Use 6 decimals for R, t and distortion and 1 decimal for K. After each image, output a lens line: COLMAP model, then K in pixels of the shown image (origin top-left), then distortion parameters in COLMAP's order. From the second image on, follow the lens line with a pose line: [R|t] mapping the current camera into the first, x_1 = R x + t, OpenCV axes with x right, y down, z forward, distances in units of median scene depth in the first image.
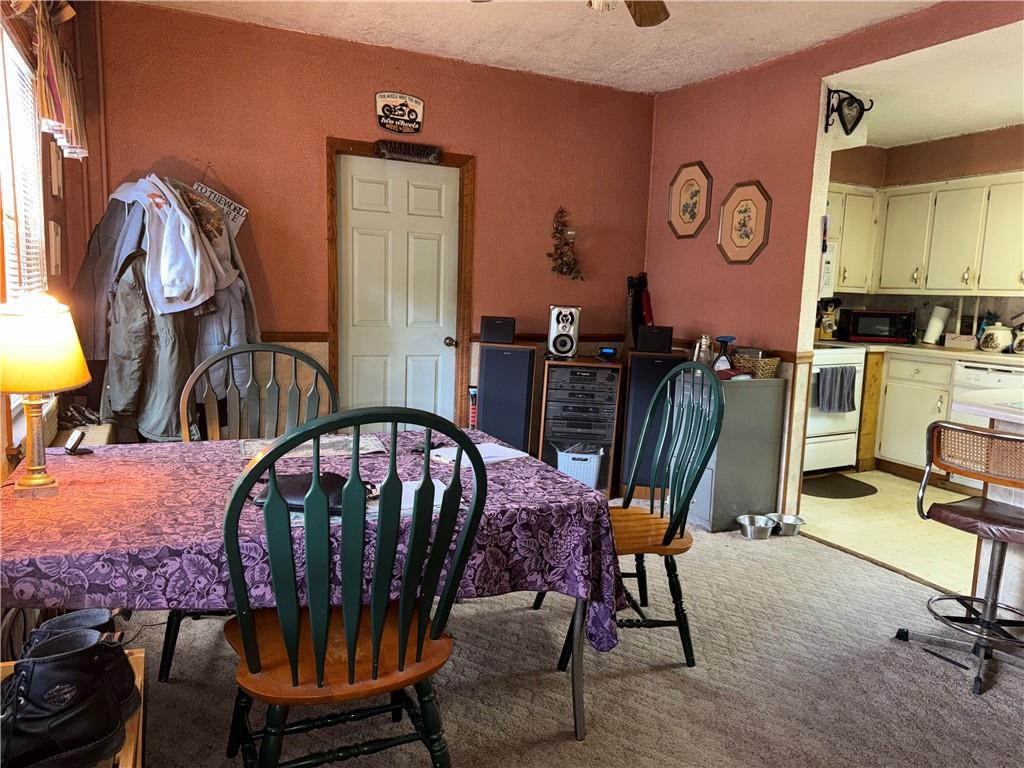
lens RADIAL K [[717.4, 0, 518.0], [0, 717.4, 385.8], [0, 0, 1]] dist [0.080281, -0.107602]
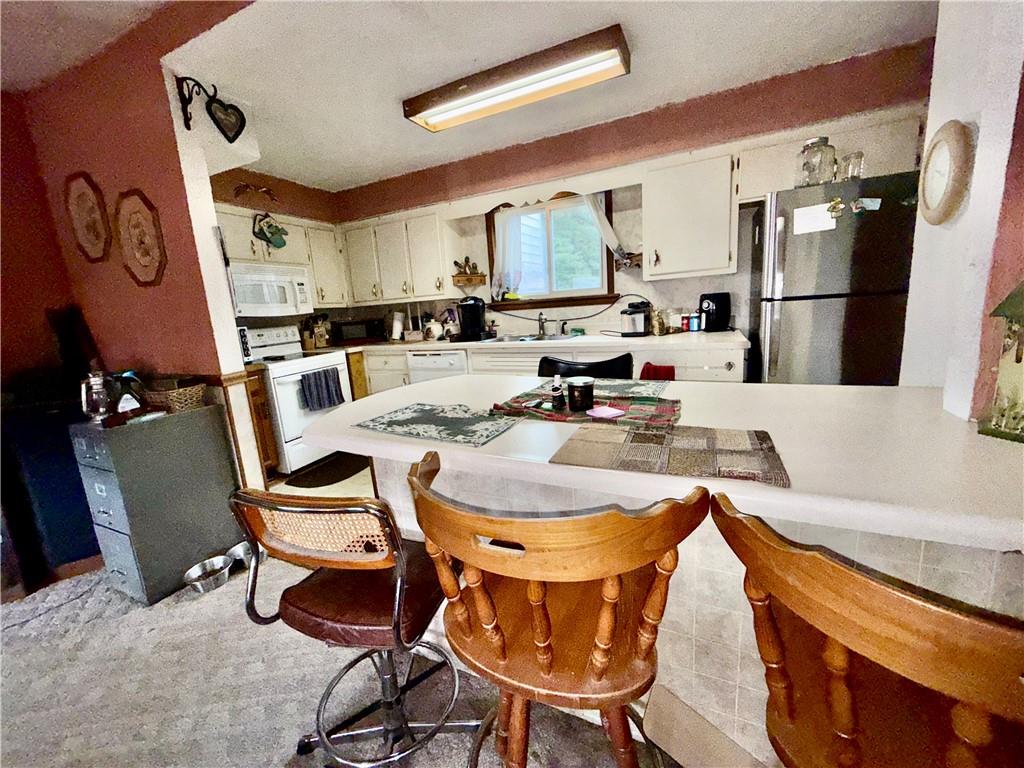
lens RADIAL K [[406.3, 0, 510.1], [0, 406.3, 383.1], [0, 0, 1]] dist [-0.000841, 0.000068]
pose [[0.776431, -0.199562, 0.597770, 0.263538], [0.174495, 0.979530, 0.100362, -0.017375], [-0.605562, 0.026384, 0.795360, 0.266145]]
